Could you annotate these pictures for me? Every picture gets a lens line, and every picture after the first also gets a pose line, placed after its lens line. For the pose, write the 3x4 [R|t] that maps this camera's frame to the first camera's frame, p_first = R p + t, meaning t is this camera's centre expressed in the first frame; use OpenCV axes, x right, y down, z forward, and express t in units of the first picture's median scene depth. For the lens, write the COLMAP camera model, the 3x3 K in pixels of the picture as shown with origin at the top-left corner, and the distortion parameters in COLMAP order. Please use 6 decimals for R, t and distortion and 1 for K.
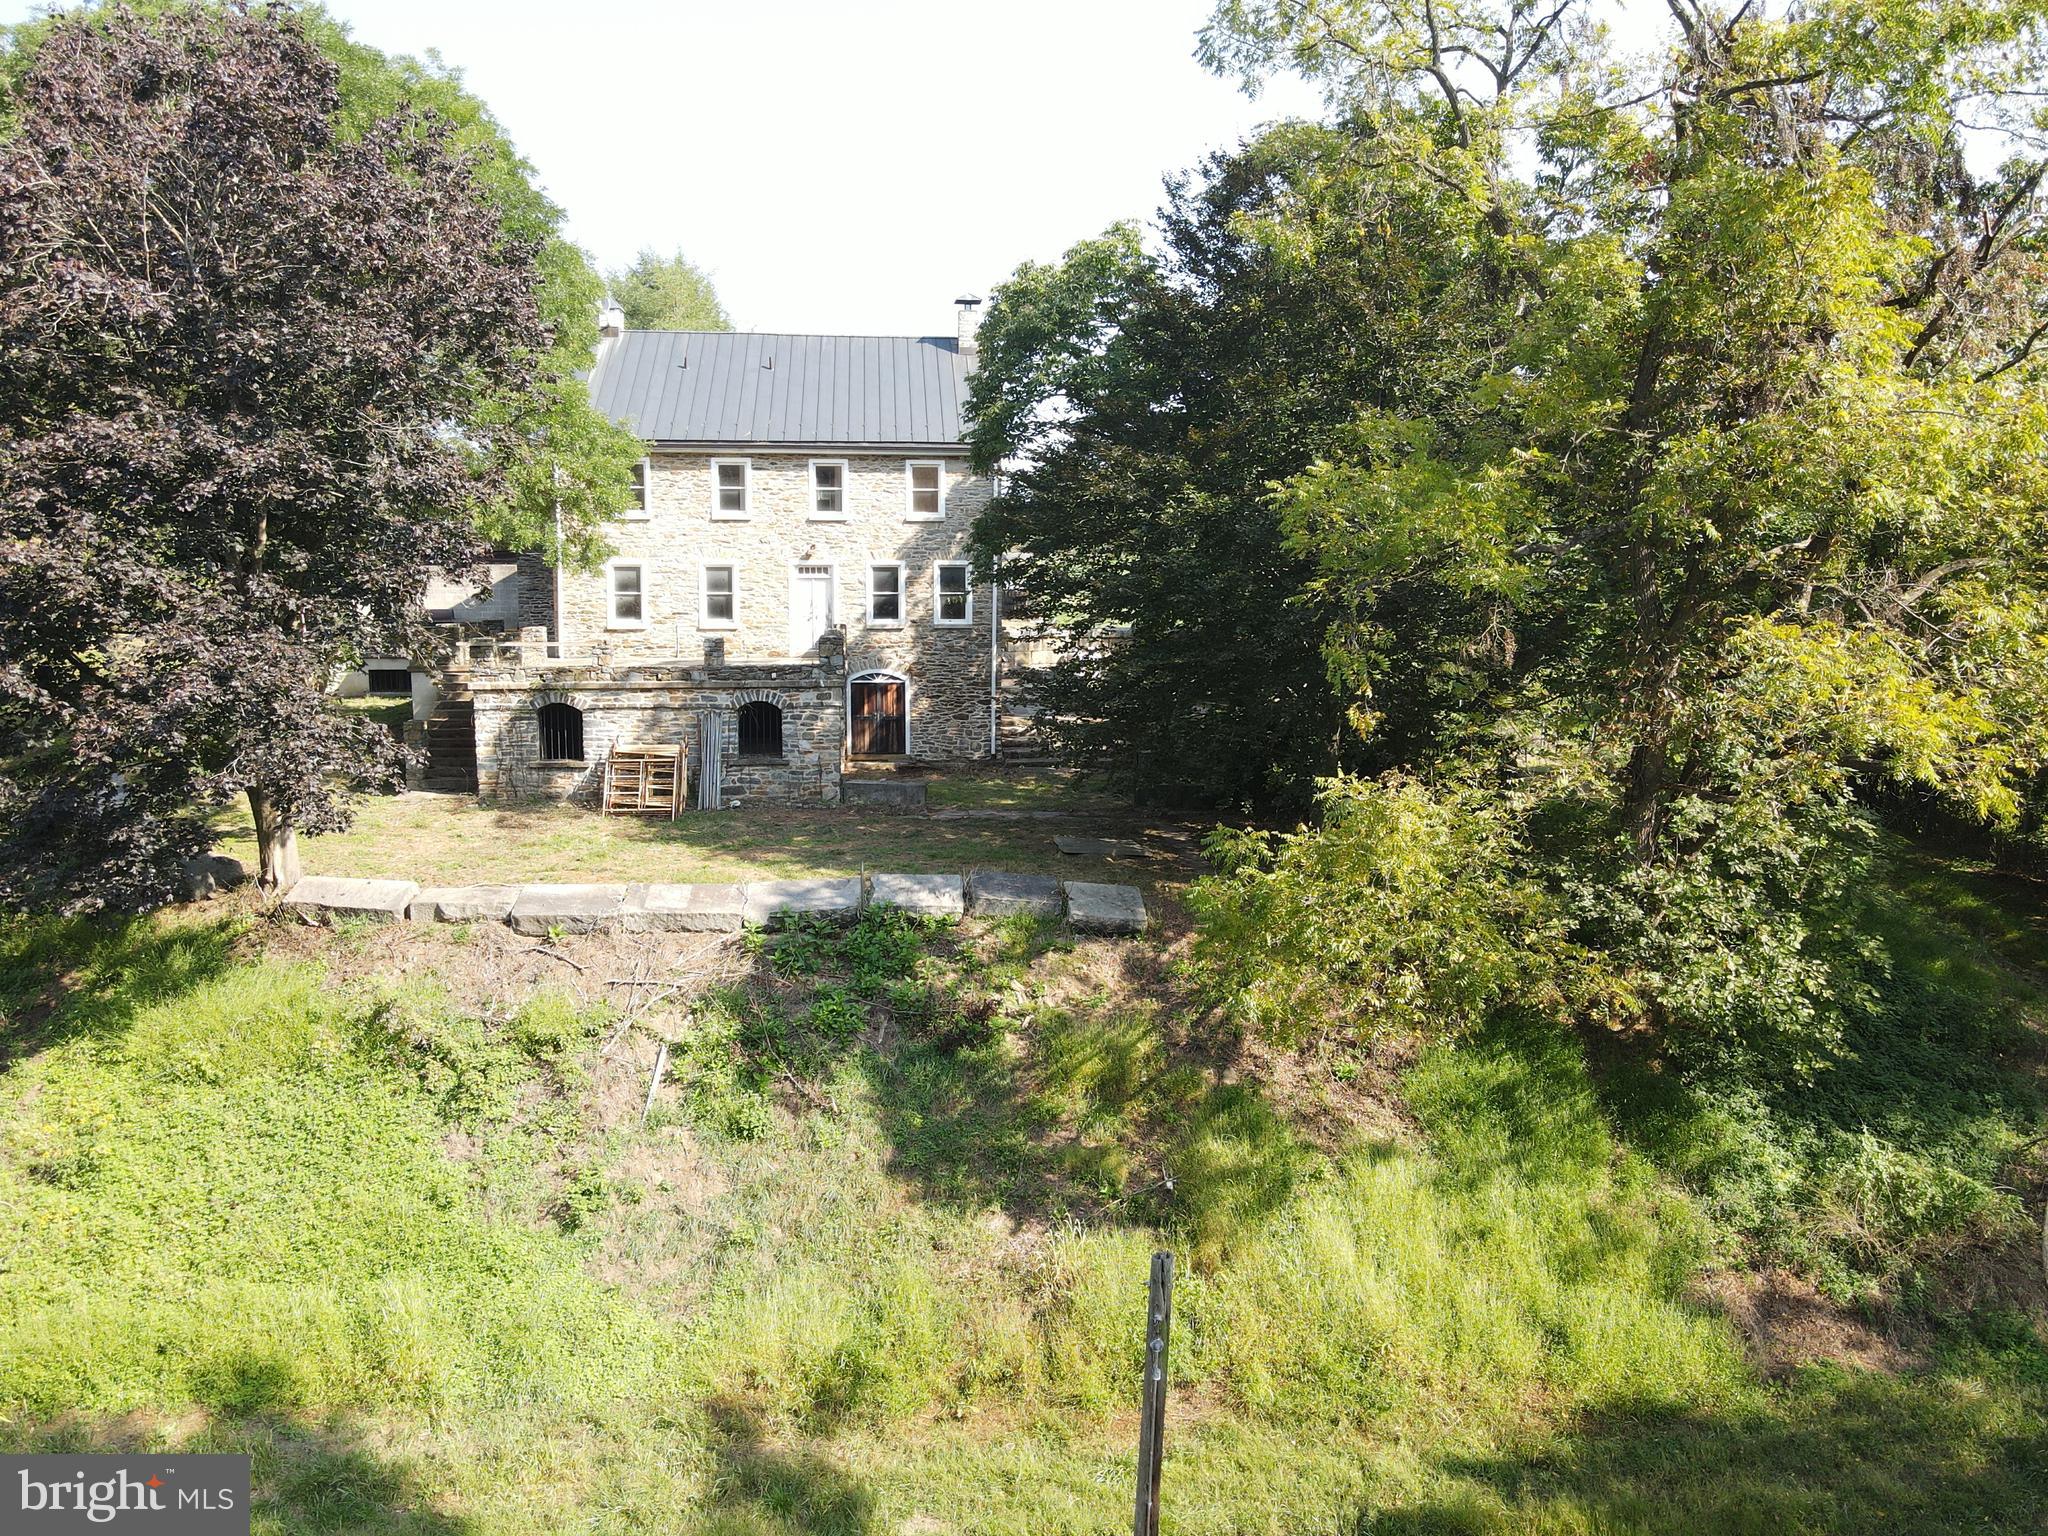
lens RADIAL K [[1527.4, 0, 1016.6], [0, 1527.4, 768.1], [0, 0, 1]] dist [0.007348, 0.013049]
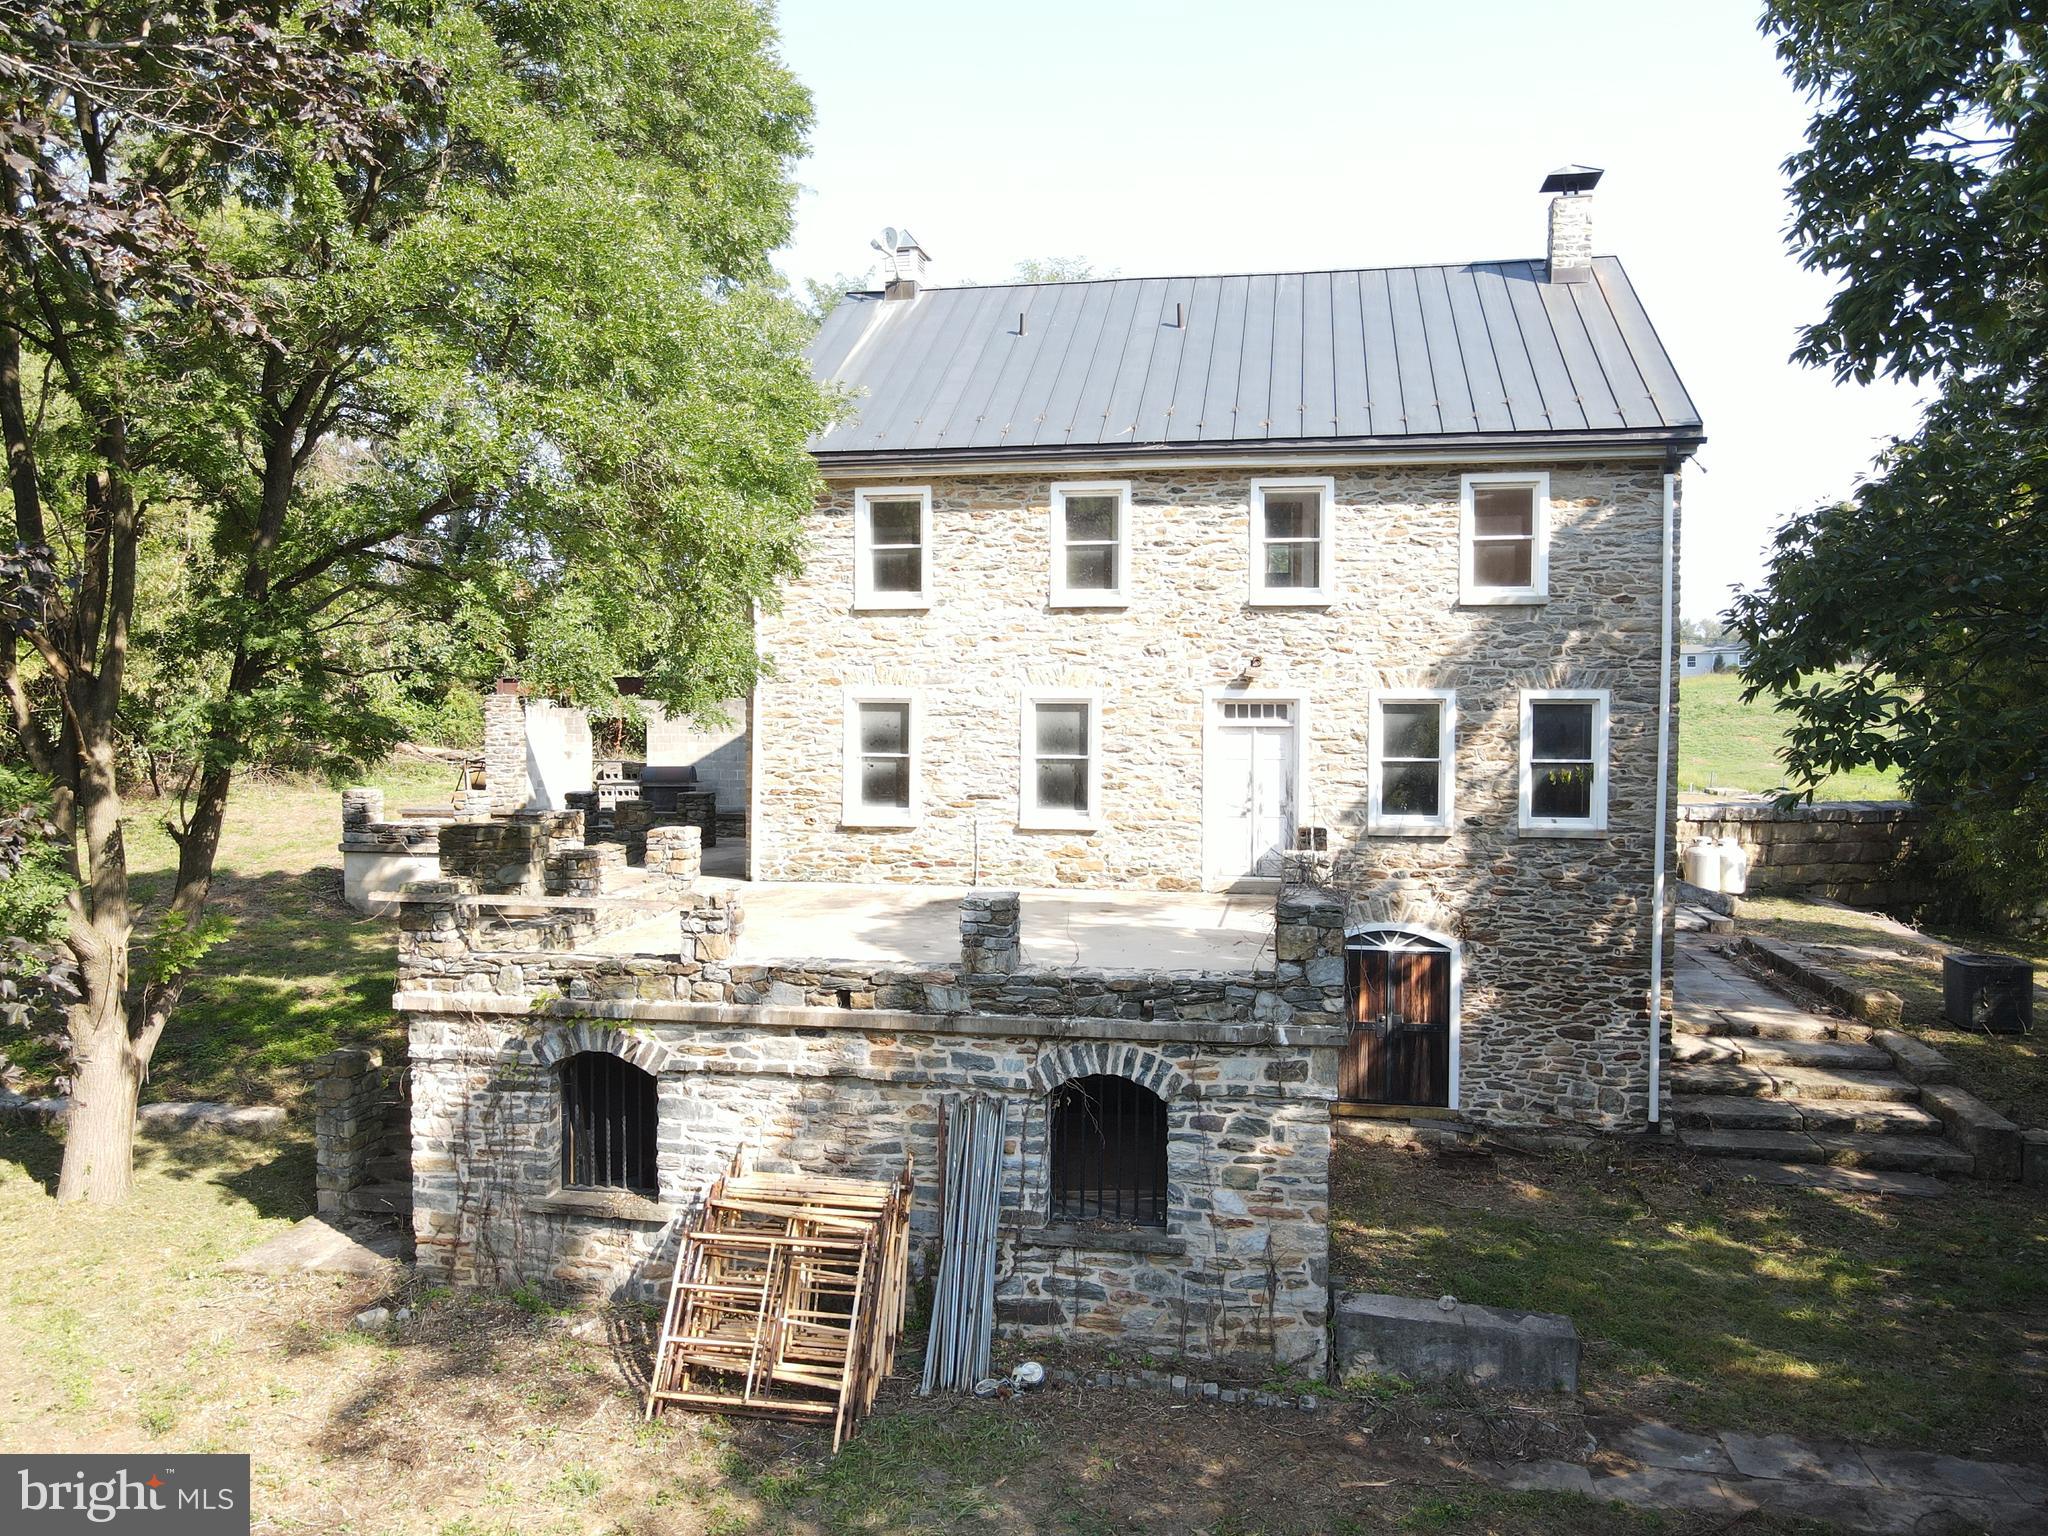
lens RADIAL K [[1527.4, 0, 1012.1], [0, 1527.4, 759.6], [0, 0, 1]] dist [0.007348, 0.013049]
pose [[0.961292, 0.010307, -0.275340, -0.075481], [-0.035810, 0.995498, -0.087758, -0.070595], [0.273196, 0.094221, 0.957333, 0.530916]]
